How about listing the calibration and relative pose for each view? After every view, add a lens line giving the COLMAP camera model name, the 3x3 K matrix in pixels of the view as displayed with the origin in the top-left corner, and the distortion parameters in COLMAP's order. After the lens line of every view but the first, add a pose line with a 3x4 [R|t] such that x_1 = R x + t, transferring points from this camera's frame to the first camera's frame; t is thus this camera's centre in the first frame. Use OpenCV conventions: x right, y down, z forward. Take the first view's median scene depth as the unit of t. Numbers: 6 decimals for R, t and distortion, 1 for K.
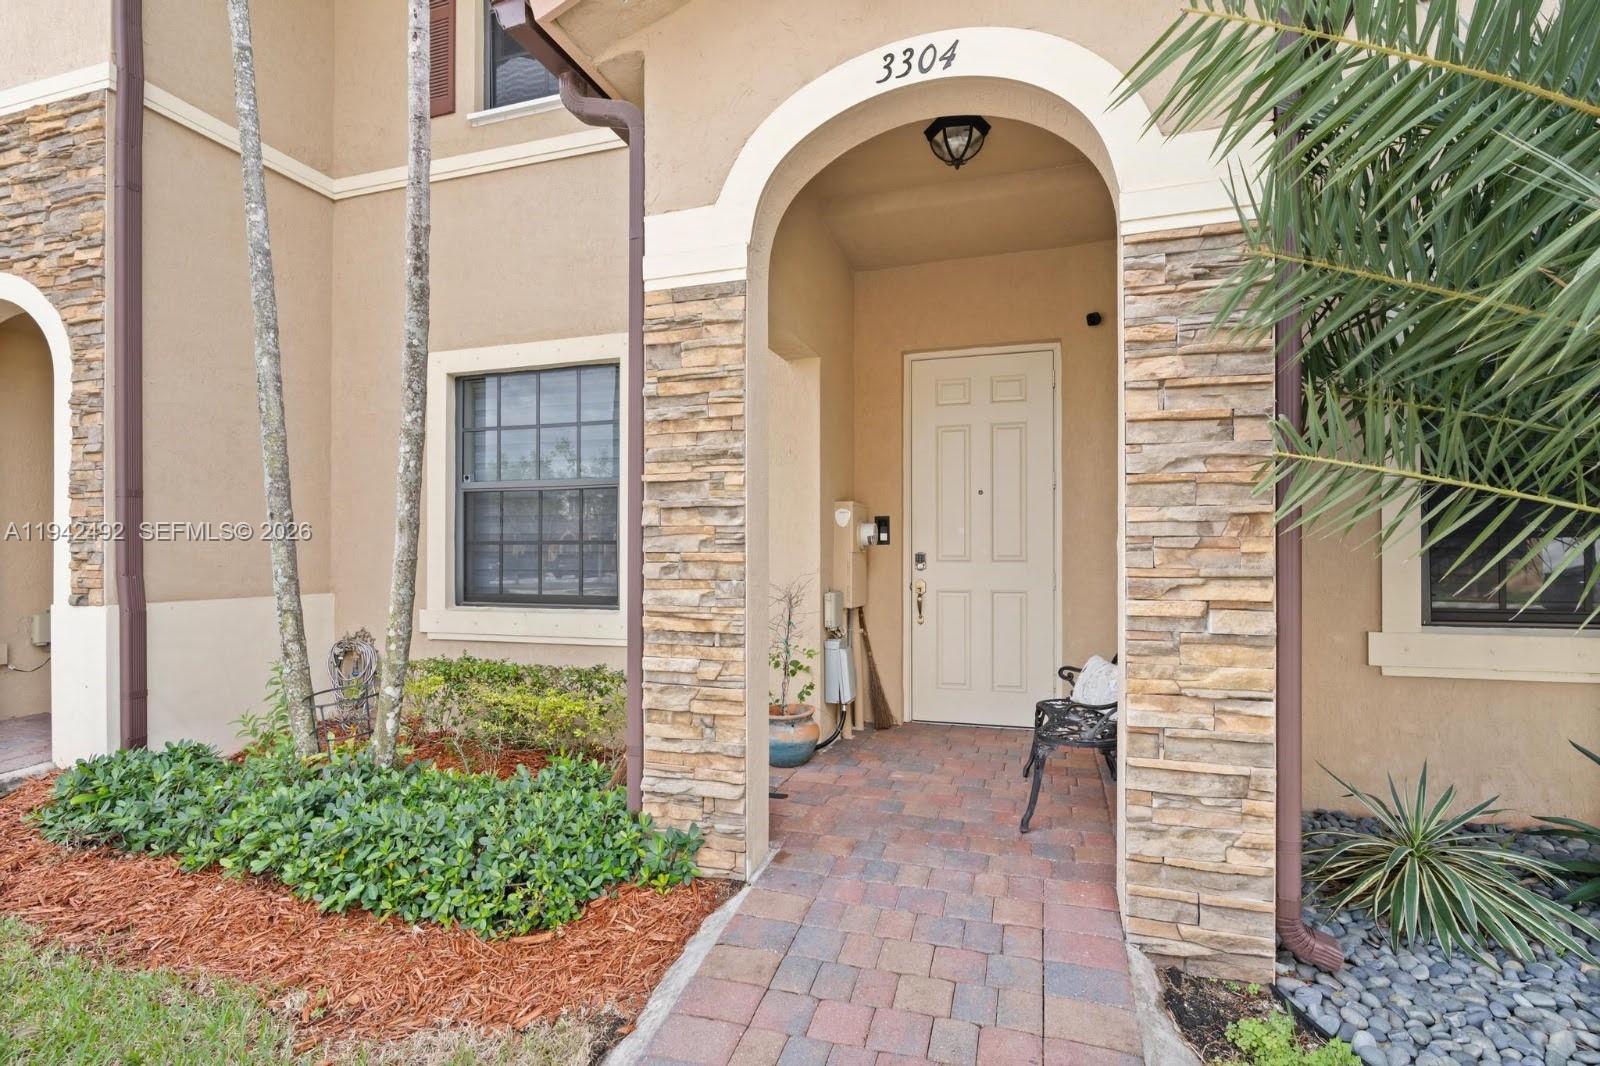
lens RADIAL K [[699.4, 0, 821.1], [0, 699.4, 544.3], [0, 0, 1]] dist [-0.000598, 0.000085]
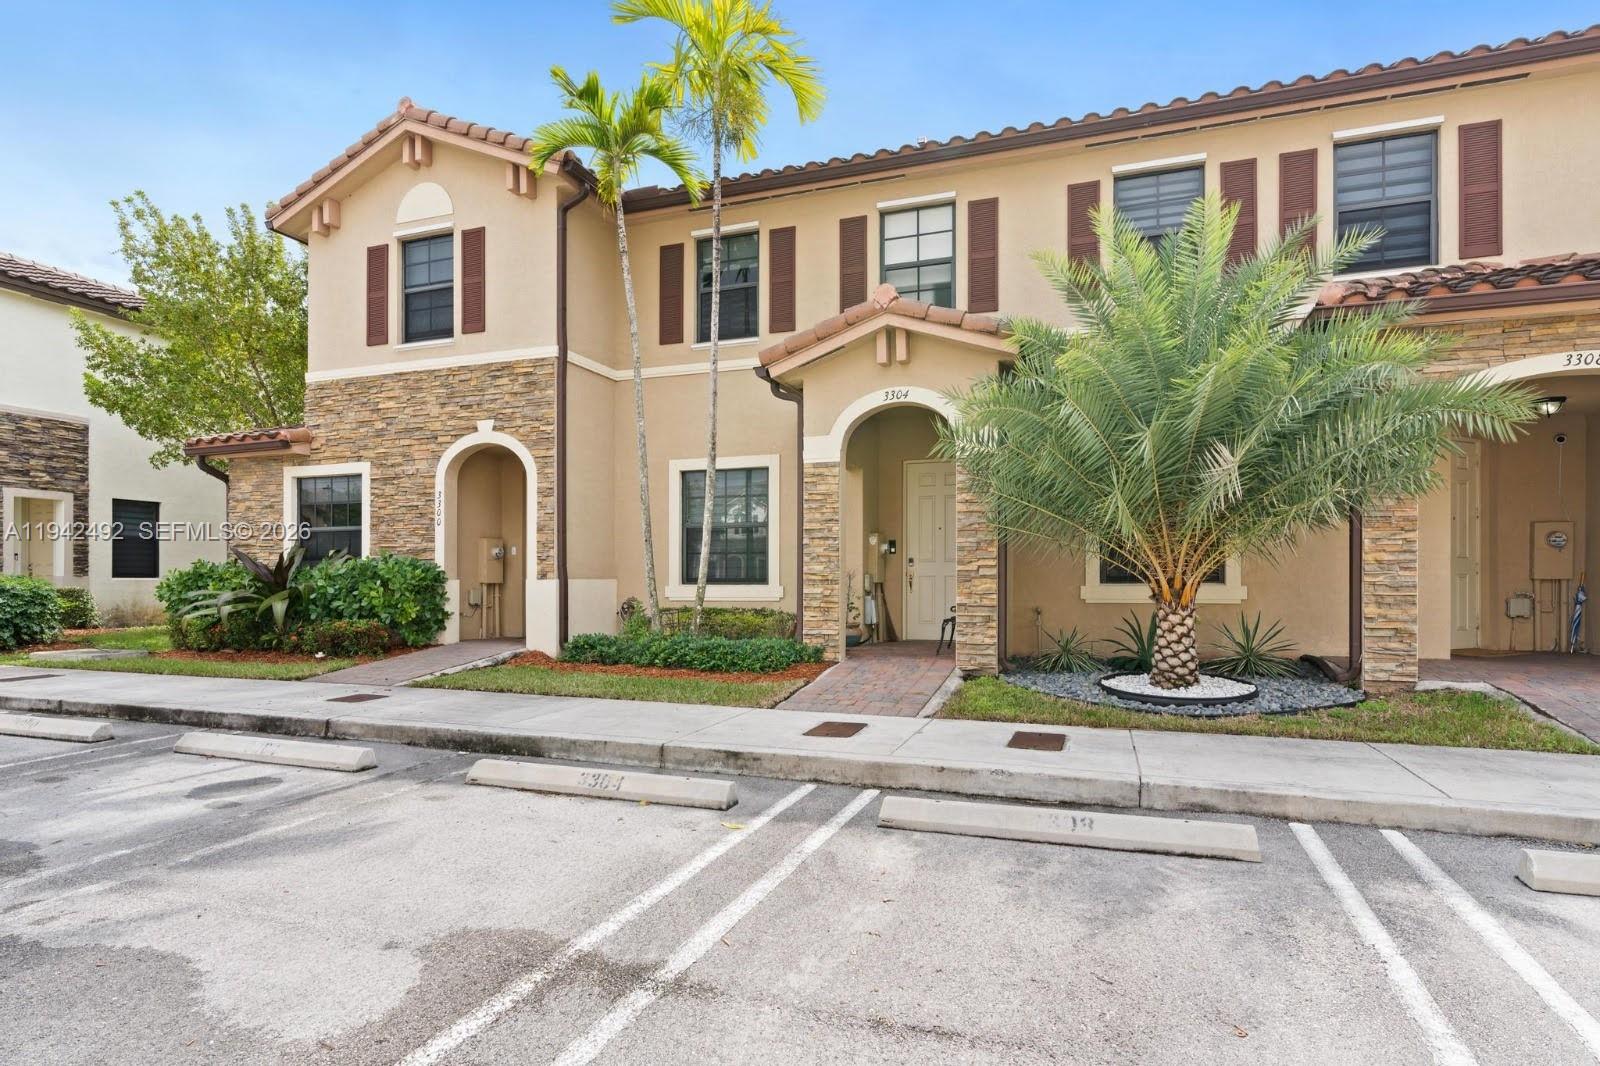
lens RADIAL K [[841.1, 0, 800.6], [0, 841.1, 578.1], [0, 0, 1]] dist [-0.002338, 0.000002]
pose [[0.998100, 0.001691, -0.061595, -0.044847], [-0.001281, 0.999977, 0.006704, 0.083404], [0.061605, -0.006612, 0.998079, -2.253206]]
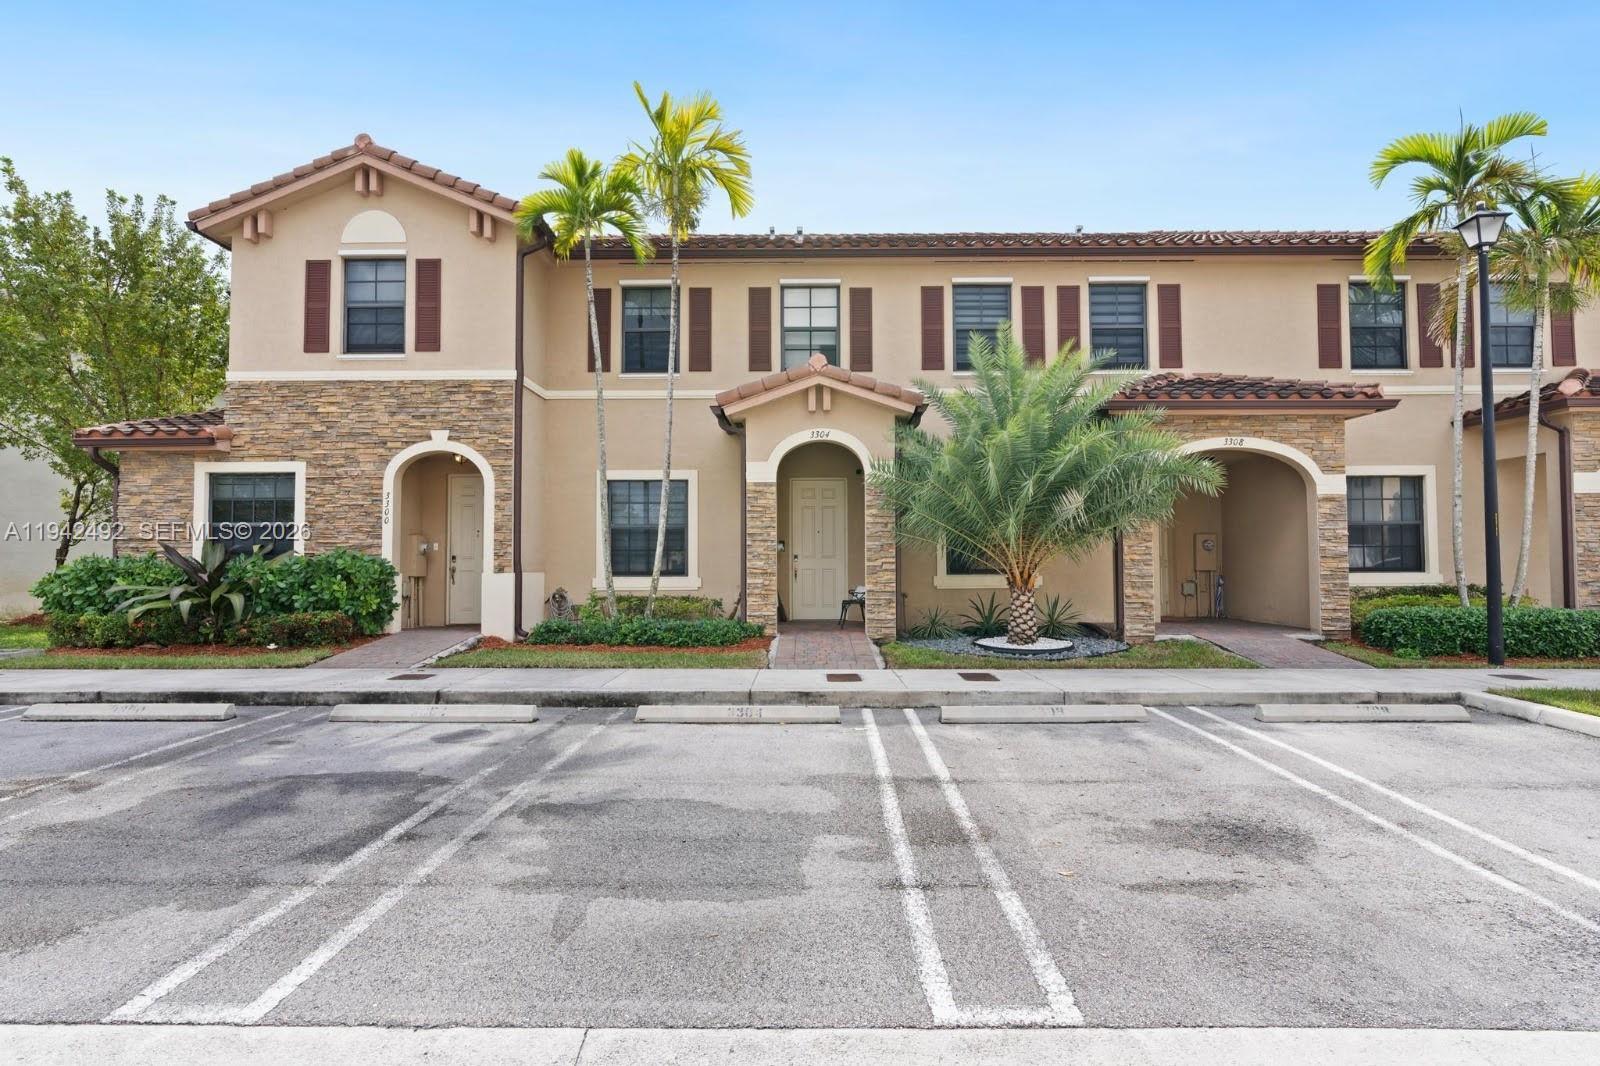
lens RADIAL K [[868.7, 0, 763.6], [0, 868.7, 530.5], [0, 0, 1]] dist [-0.002492, -0.000132]
pose [[0.964451, 0.010733, 0.264042, -1.257553], [-0.001229, 0.999346, -0.036134, 0.057750], [-0.264258, 0.034525, 0.963834, -3.156165]]
